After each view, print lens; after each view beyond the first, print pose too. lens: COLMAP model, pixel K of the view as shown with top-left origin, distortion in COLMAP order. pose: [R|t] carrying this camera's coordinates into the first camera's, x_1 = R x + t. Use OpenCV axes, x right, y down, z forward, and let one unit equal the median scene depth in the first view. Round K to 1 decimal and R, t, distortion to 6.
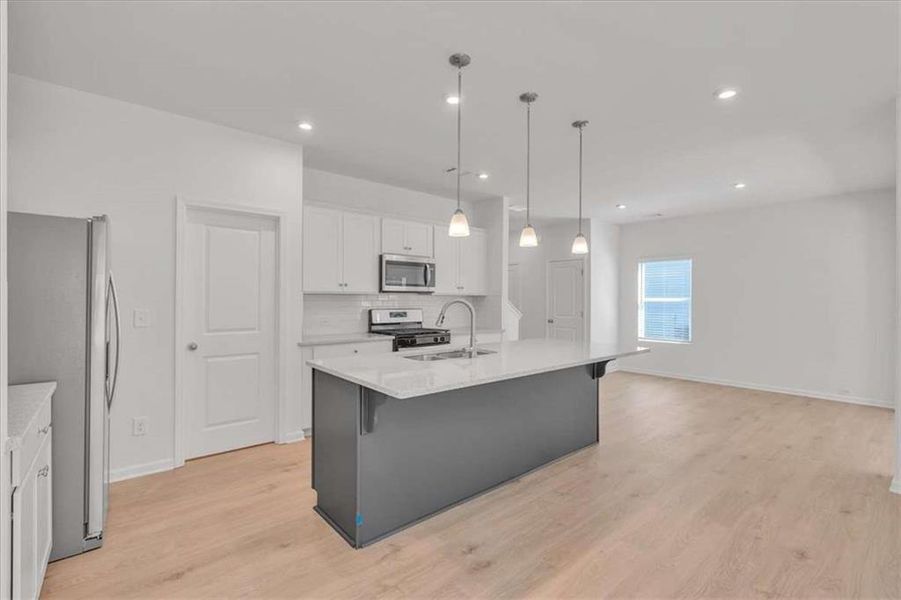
lens RADIAL K [[404.0, 0, 453.5], [0, 404.0, 298.4], [0, 0, 1]] dist [-0.002557, 0.000393]
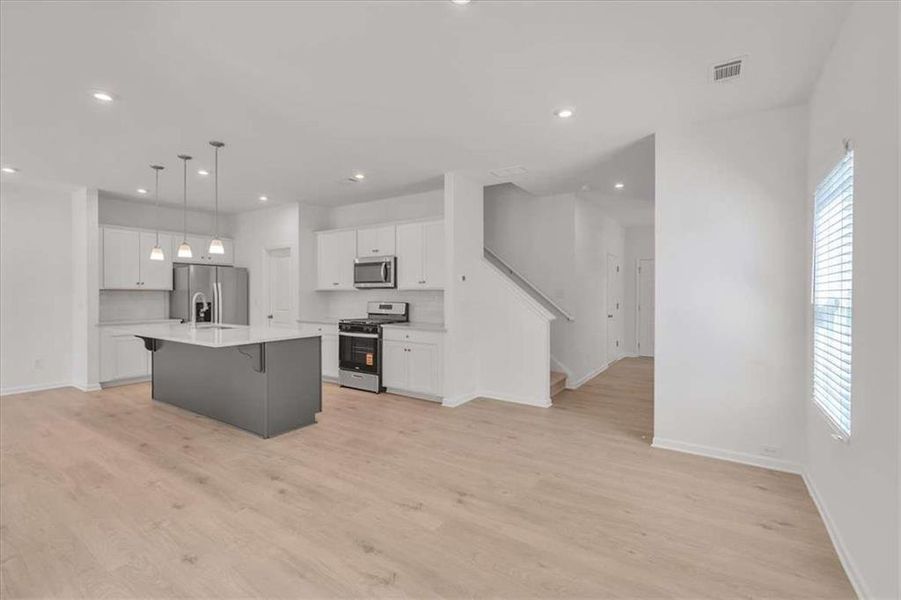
lens RADIAL K [[404.0, 0, 450.9], [0, 404.0, 298.1], [0, 0, 1]] dist [-0.002557, 0.000393]
pose [[0.266454, 0.005173, -0.963834, 1.072909], [0.000240, 0.999985, 0.005433, 0.007986], [0.963848, -0.001679, 0.266449, 0.884065]]
